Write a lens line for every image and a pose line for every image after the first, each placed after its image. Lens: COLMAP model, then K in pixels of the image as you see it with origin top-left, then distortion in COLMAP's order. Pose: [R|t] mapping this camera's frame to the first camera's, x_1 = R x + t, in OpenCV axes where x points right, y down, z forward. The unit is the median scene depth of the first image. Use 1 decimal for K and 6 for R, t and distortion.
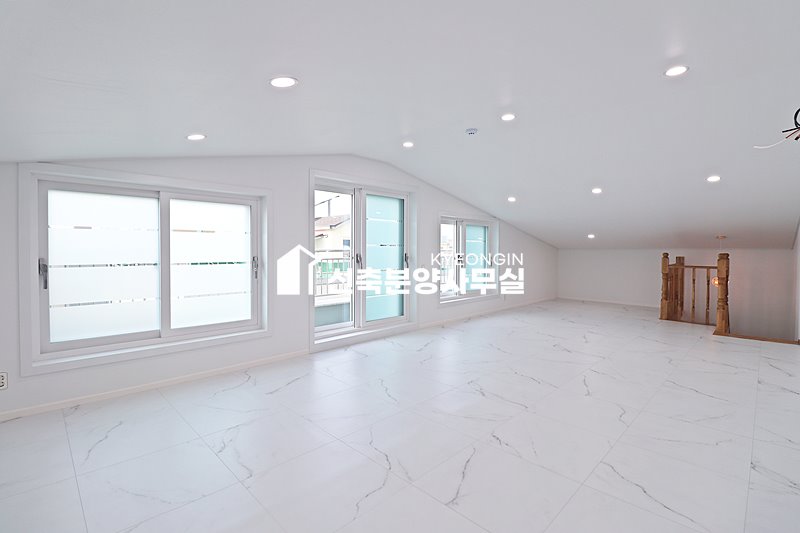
lens RADIAL K [[369.9, 0, 394.2], [0, 369.9, 261.1], [0, 0, 1]] dist [-0.001888, -0.010179]
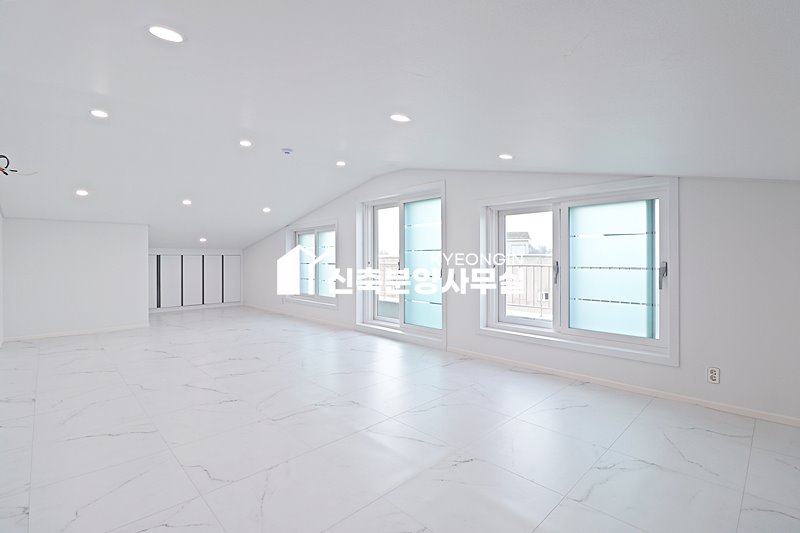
lens RADIAL K [[369.9, 0, 398.1], [0, 369.9, 259.3], [0, 0, 1]] dist [-0.001888, -0.010179]
pose [[-0.002174, 0.007654, -0.999968, 0.942478], [-0.026165, 0.999628, 0.007708, -0.025288], [0.999655, 0.026181, -0.001973, 0.944951]]
